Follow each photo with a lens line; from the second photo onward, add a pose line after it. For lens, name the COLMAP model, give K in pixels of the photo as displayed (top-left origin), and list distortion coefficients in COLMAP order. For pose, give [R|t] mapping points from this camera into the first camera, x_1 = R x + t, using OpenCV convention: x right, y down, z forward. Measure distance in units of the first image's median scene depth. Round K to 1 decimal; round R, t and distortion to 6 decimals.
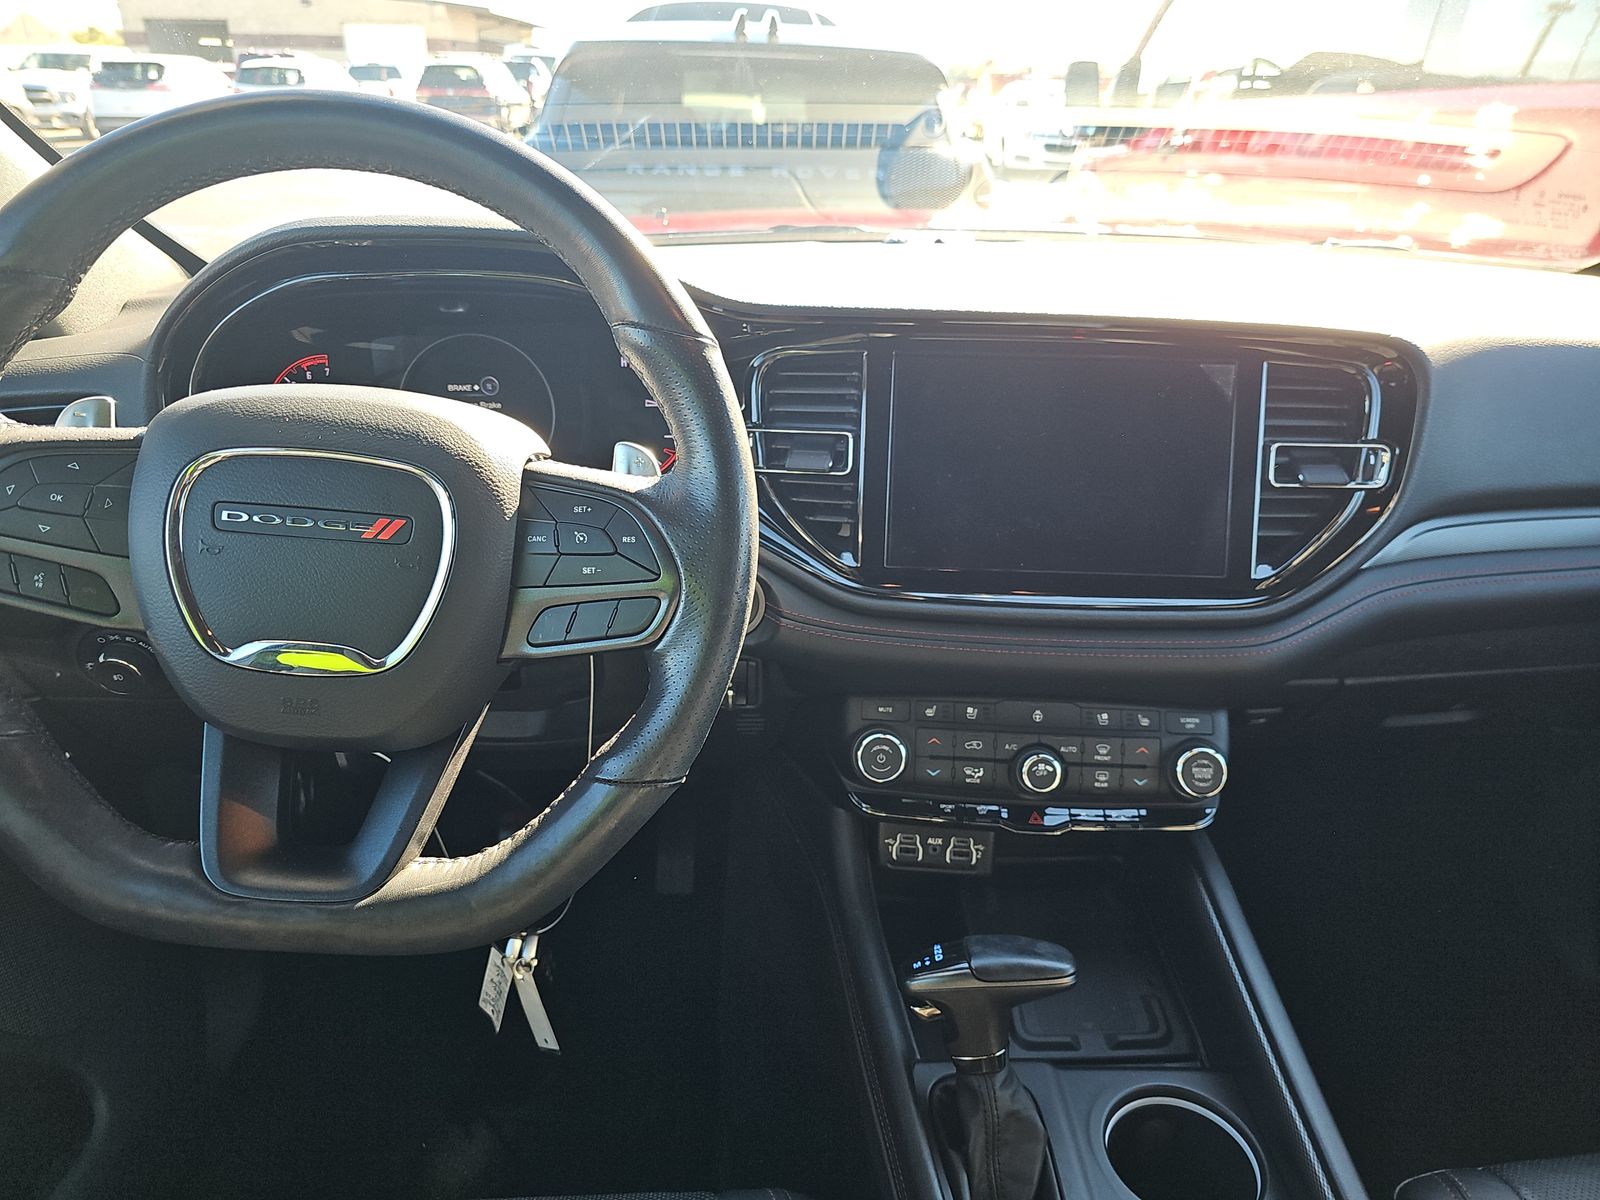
lens RADIAL K [[1076.0, 0, 800.0], [0, 1076.0, 600.0], [0, 0, 1]] dist [0.047867, -0.054127]
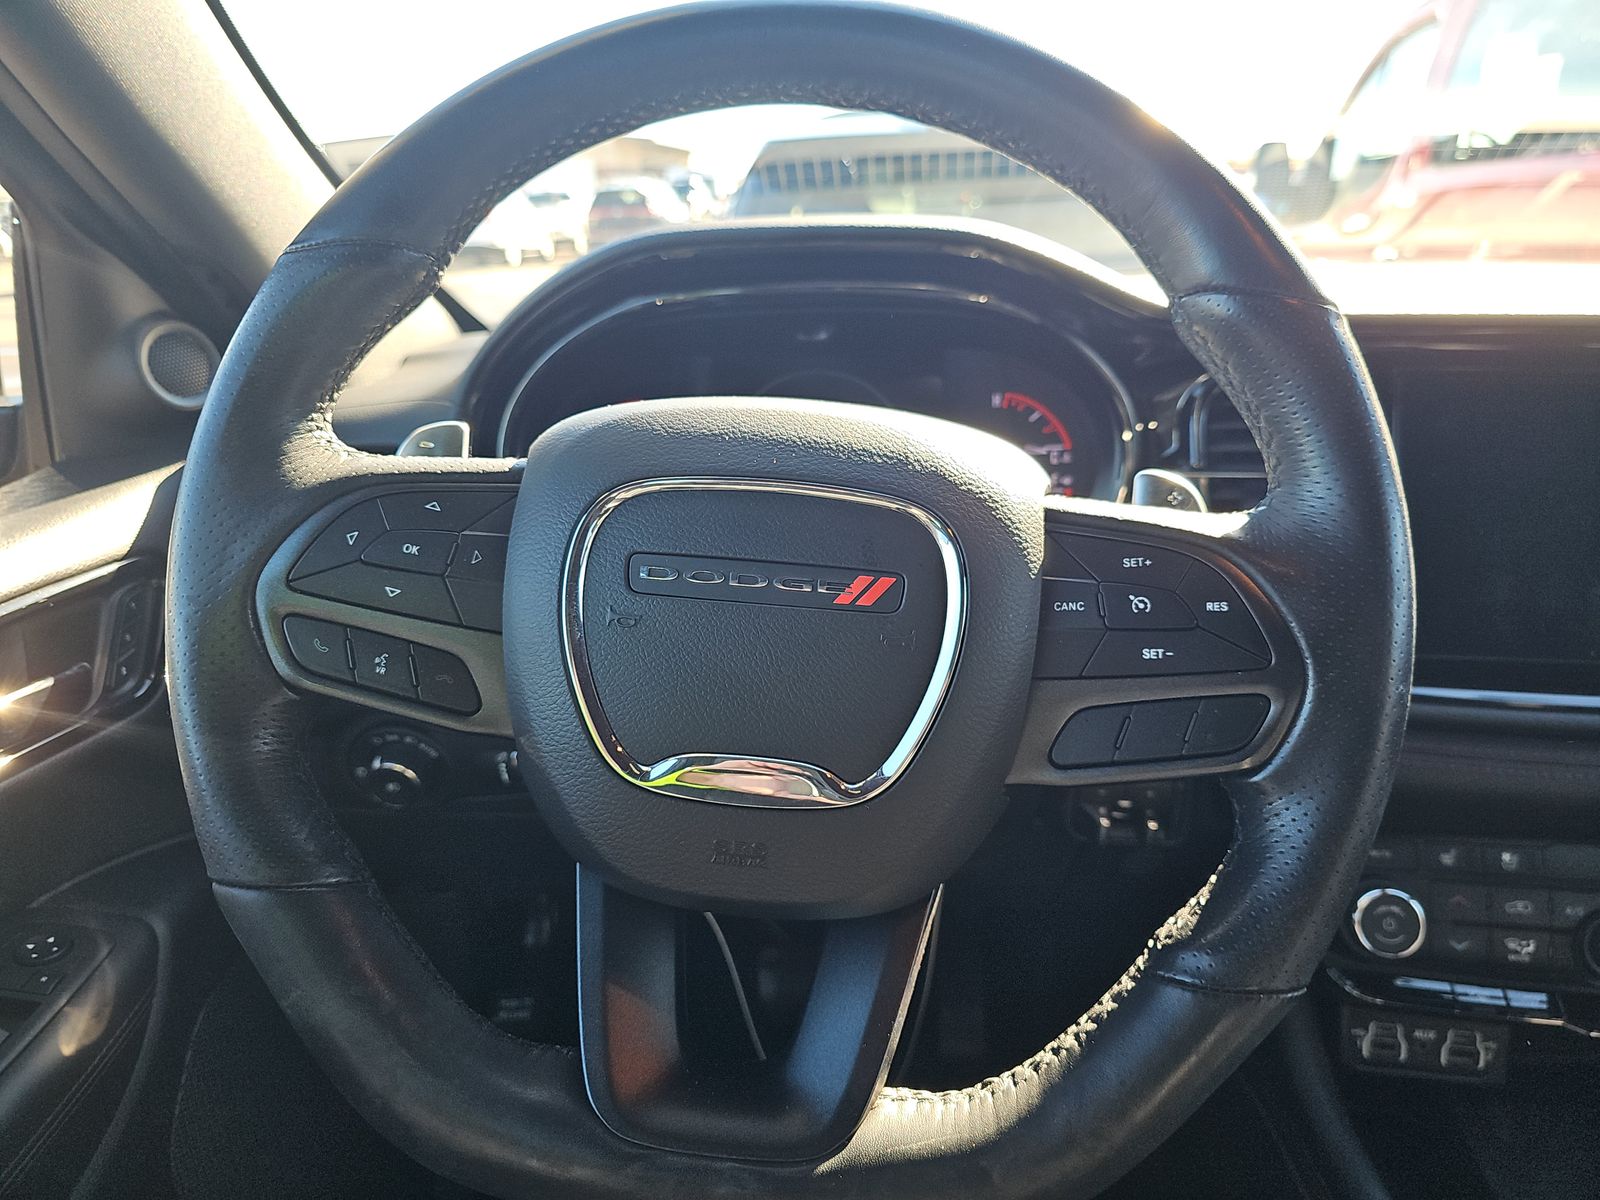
lens RADIAL K [[1071.7, 0, 800.7], [0, 1071.7, 582.5], [0, 0, 1]] dist [0.039489, -0.058229]
pose [[0.993353, -0.002400, -0.115085, -0.333556], [-0.009804, 0.994386, -0.105360, 0.000401], [0.114691, 0.105788, 0.987752, 0.316042]]
